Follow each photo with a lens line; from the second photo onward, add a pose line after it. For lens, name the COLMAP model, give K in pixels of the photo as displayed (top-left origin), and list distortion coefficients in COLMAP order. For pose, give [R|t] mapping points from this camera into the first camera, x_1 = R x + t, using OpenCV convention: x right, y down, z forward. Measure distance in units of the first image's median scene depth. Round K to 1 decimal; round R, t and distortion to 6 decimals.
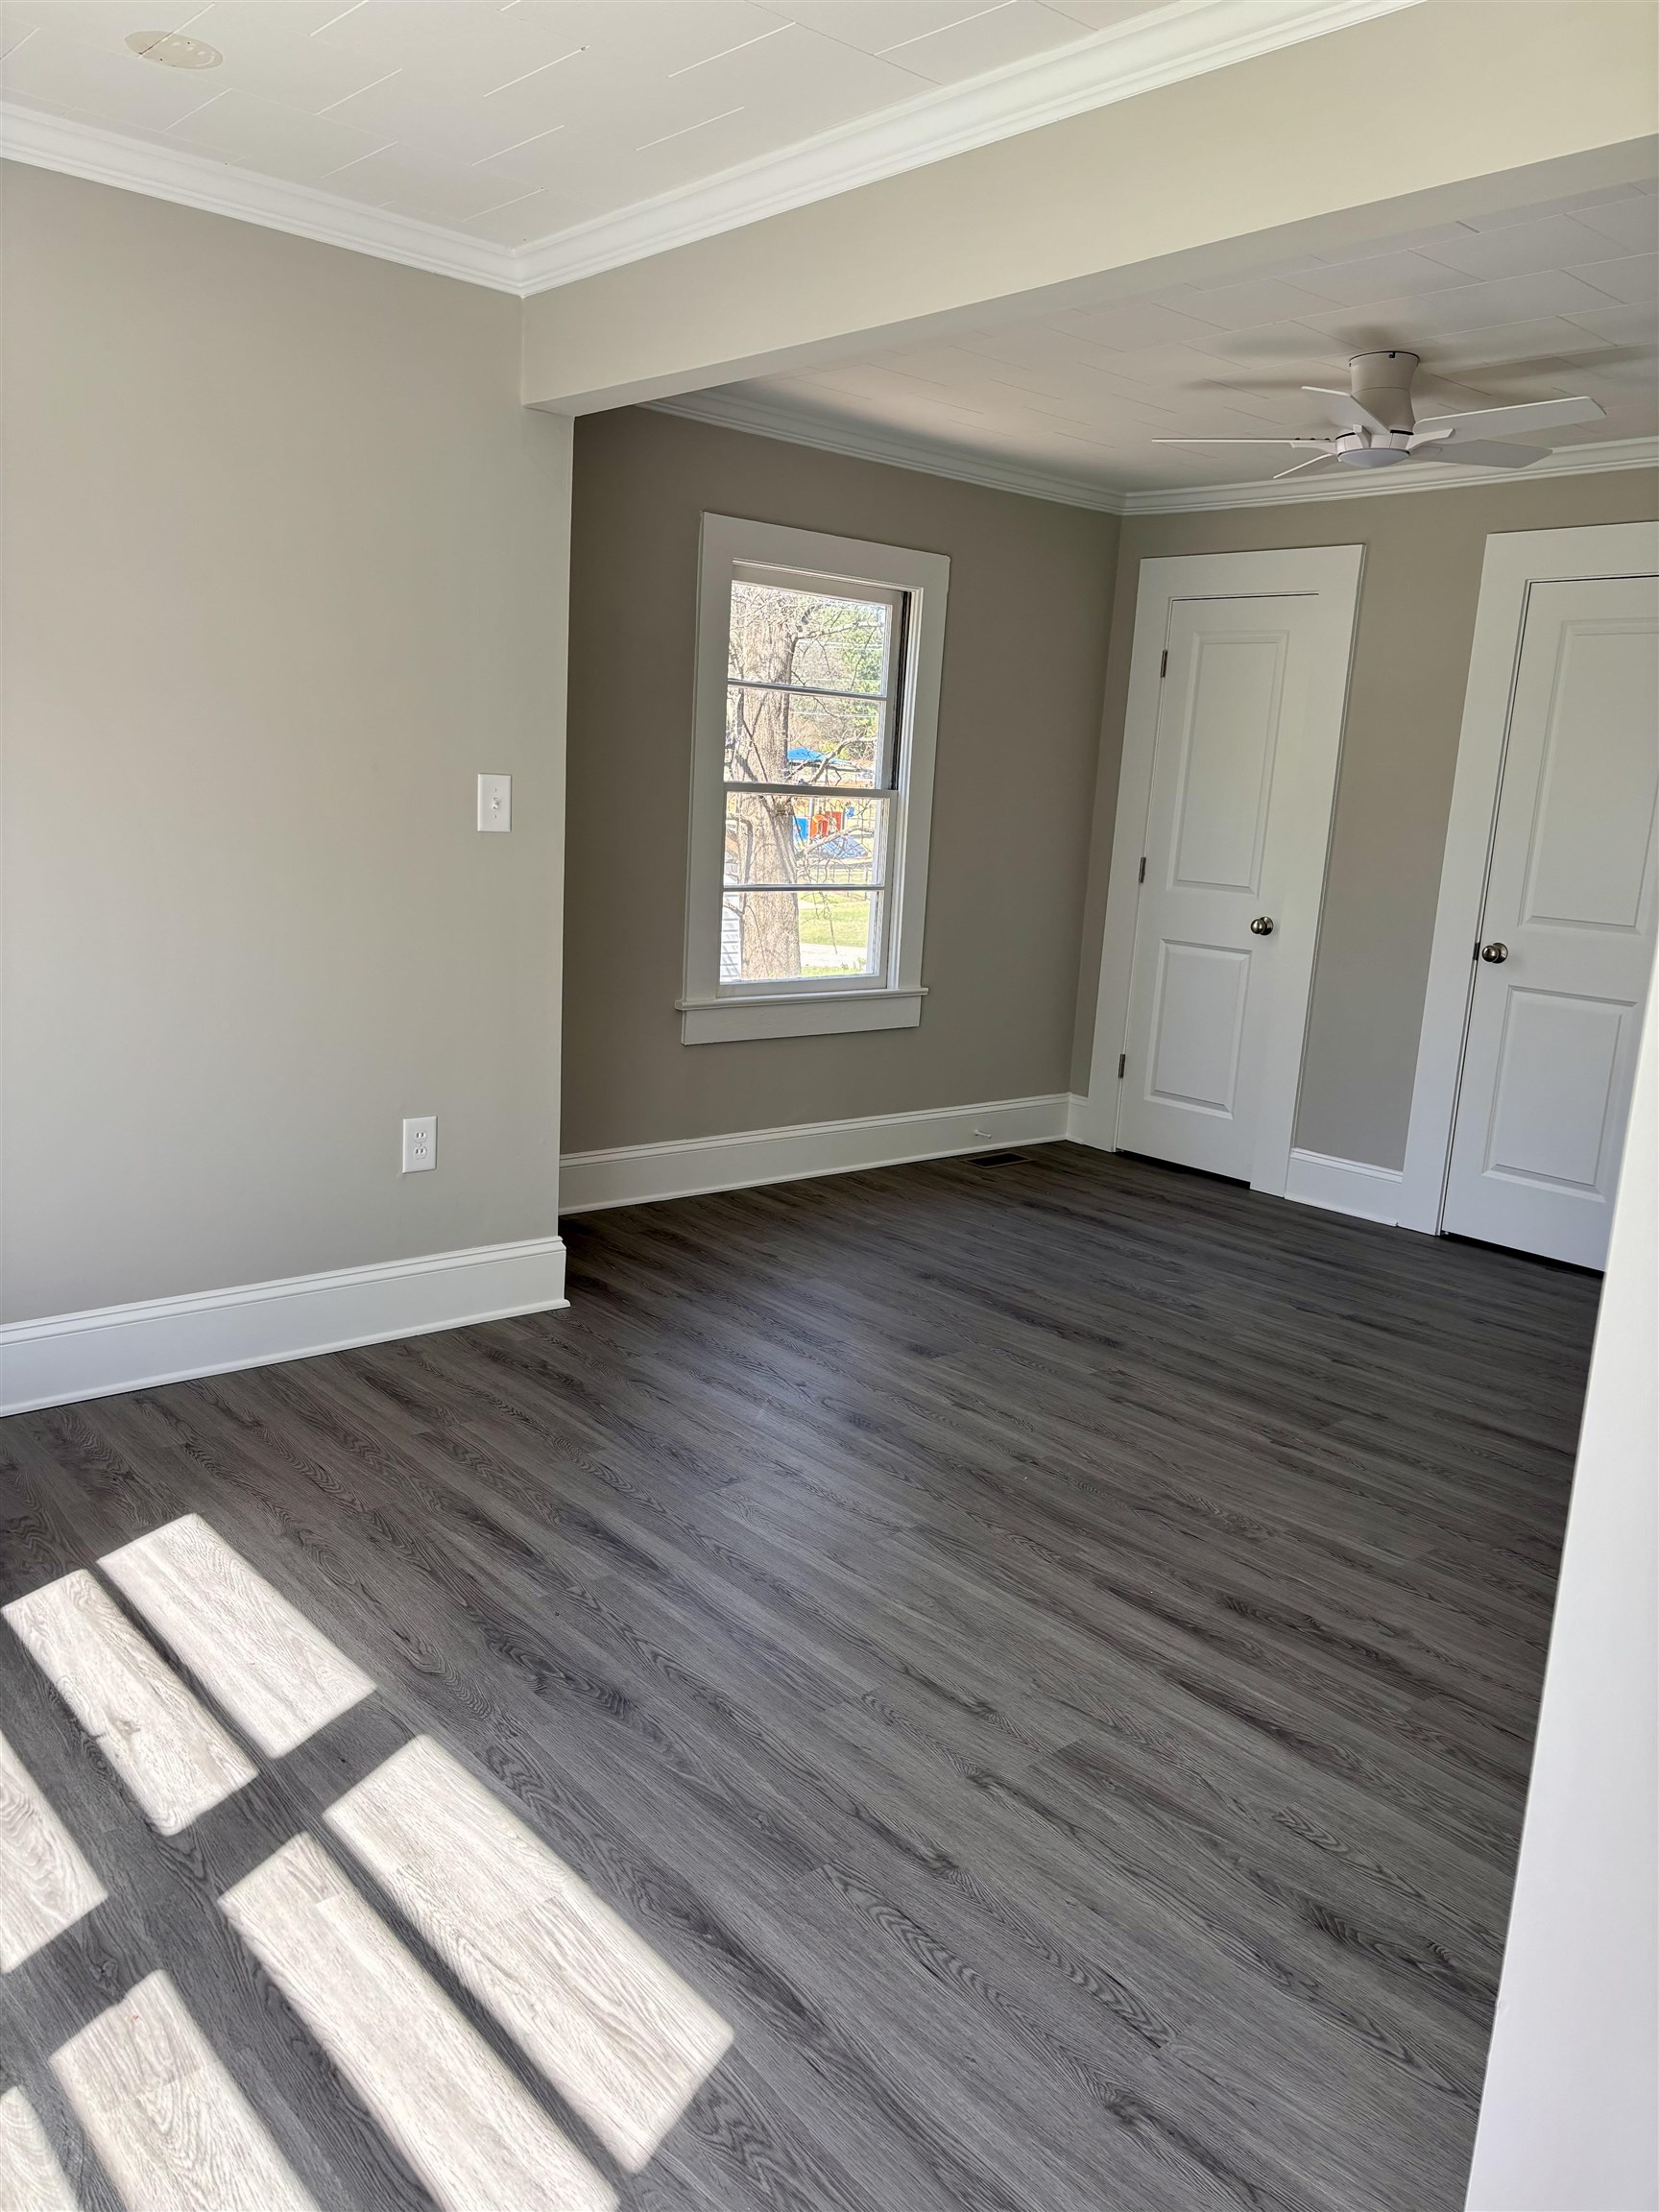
lens RADIAL K [[1669.6, 0, 821.3], [0, 1669.6, 1127.0], [0, 0, 1]] dist [0.098702, -0.153488]
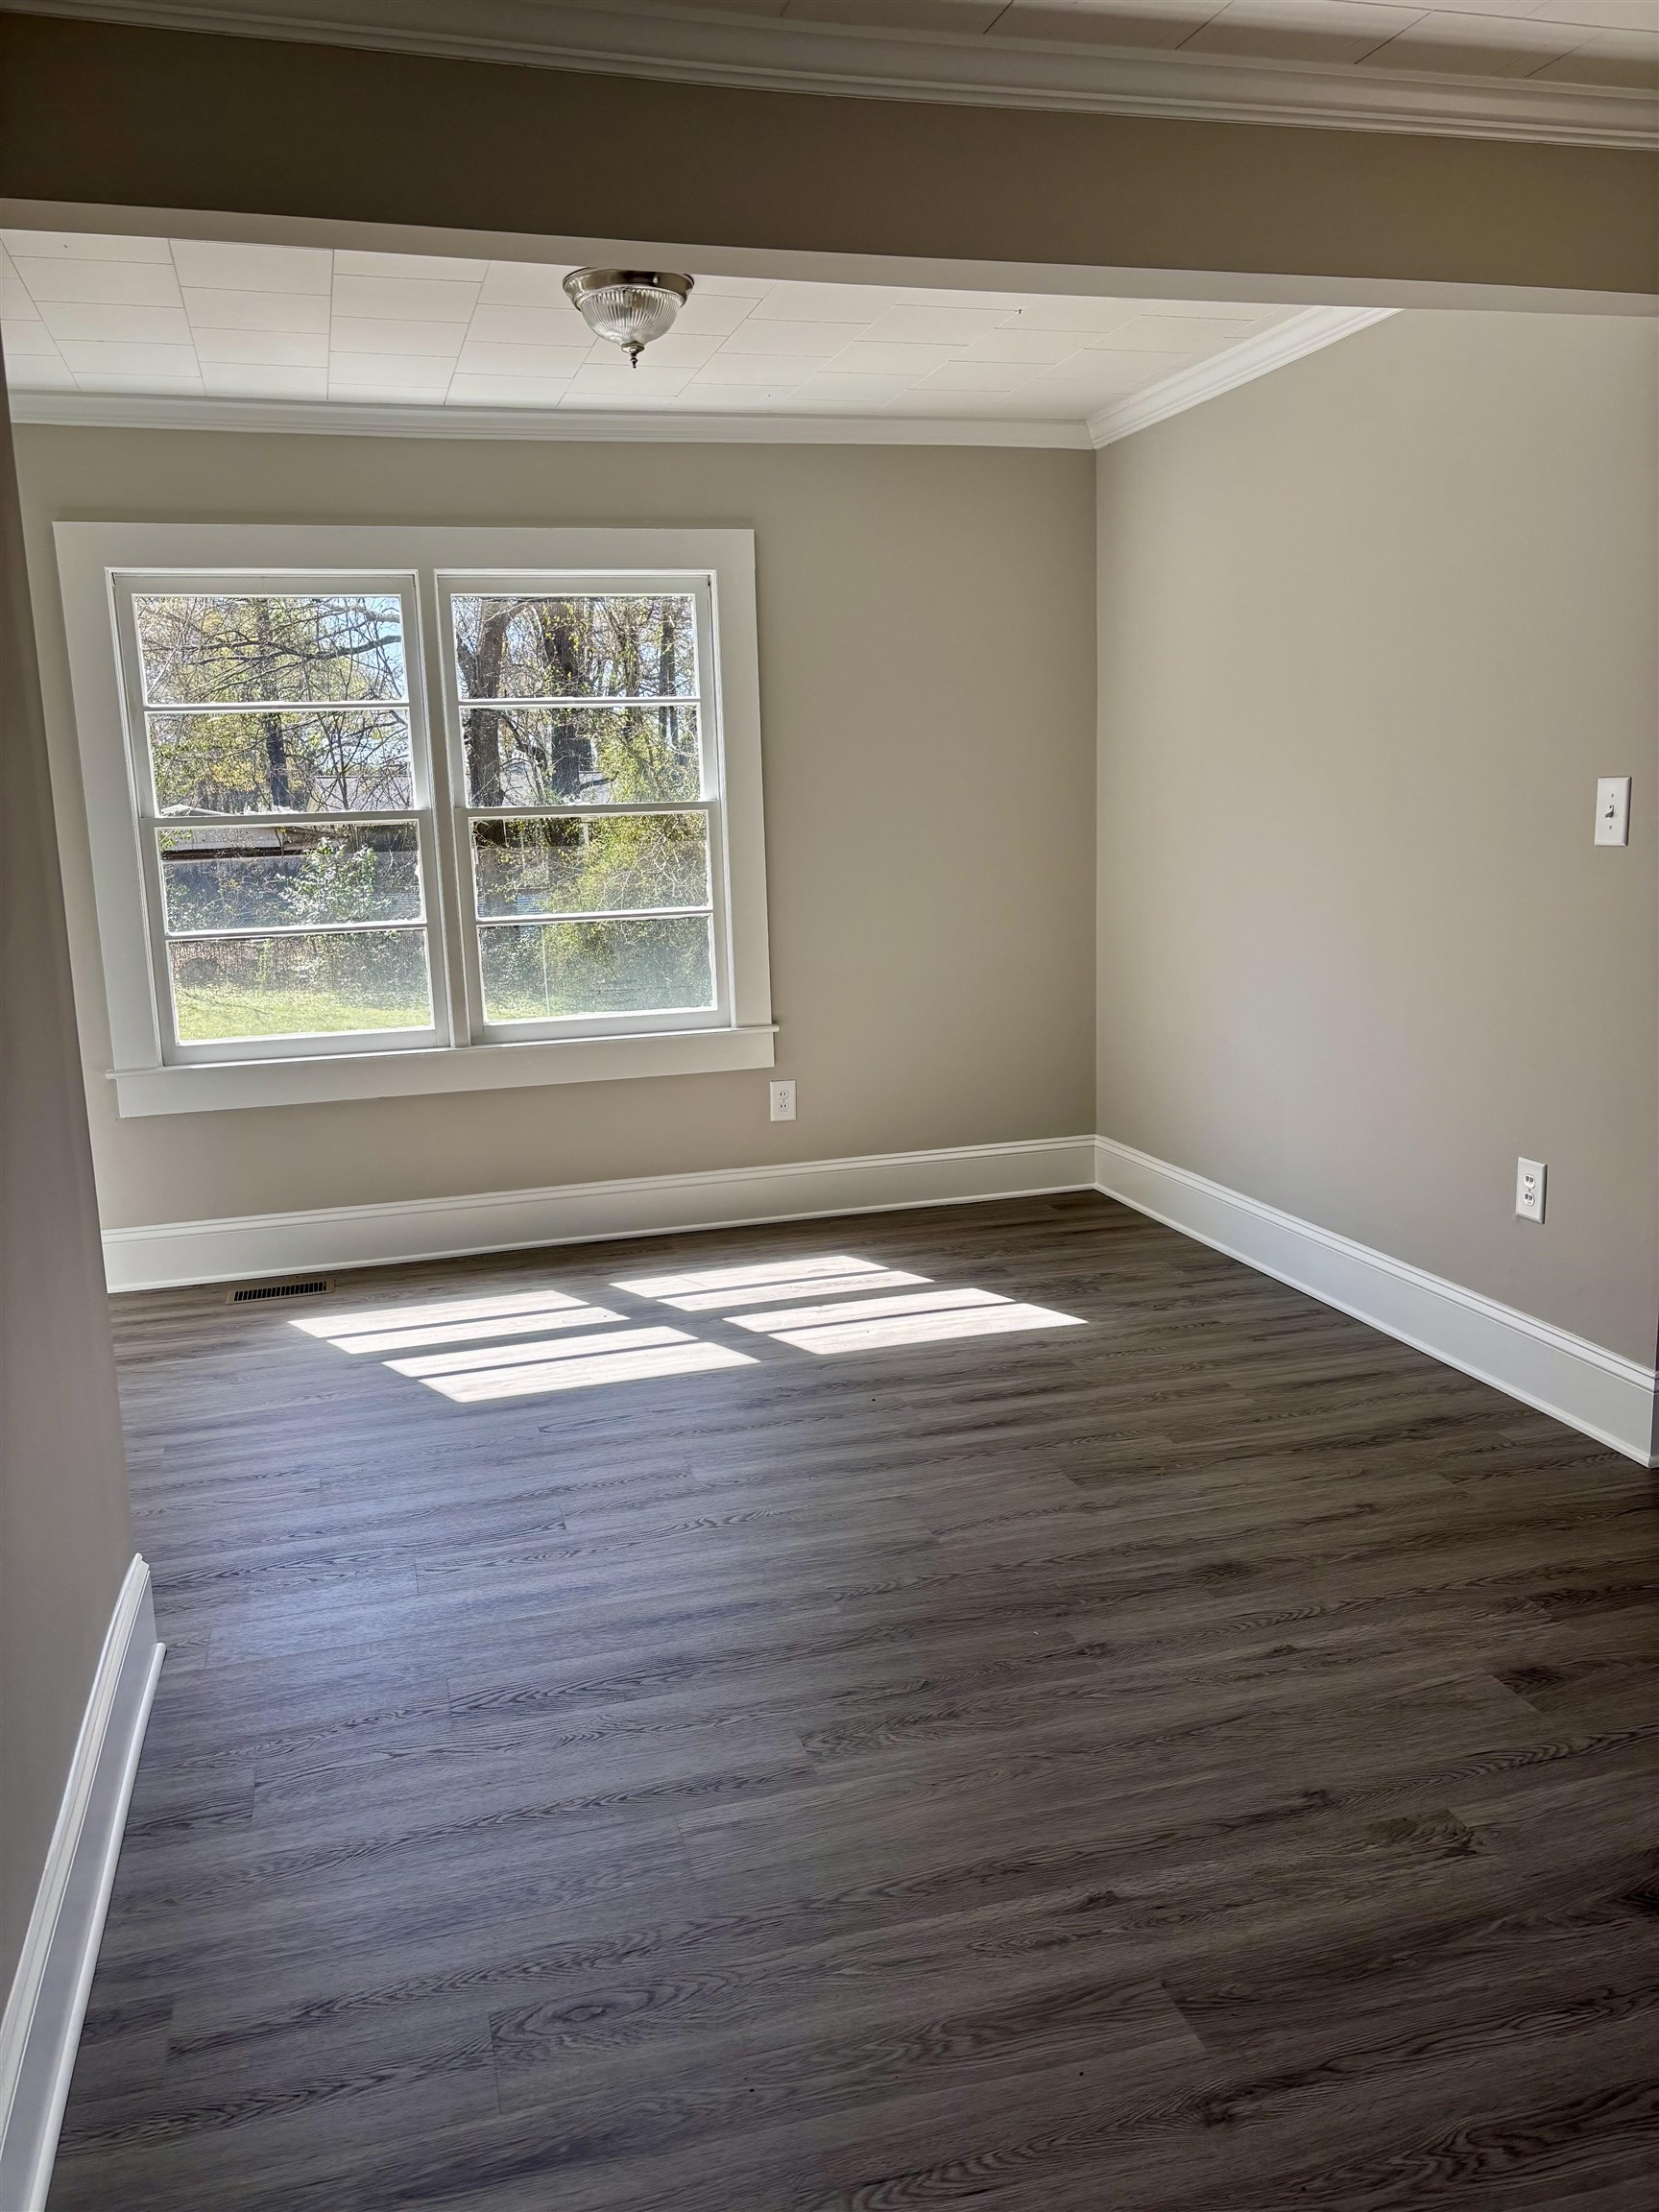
lens RADIAL K [[1689.4, 0, 829.5], [0, 1689.4, 1106.0], [0, 0, 1]] dist [0.034817, -0.003500]
pose [[-0.428588, 0.124029, -0.894947, 0.867273], [-0.183411, 0.957965, 0.220598, -0.195657], [0.884688, 0.258689, -0.387824, 1.169980]]
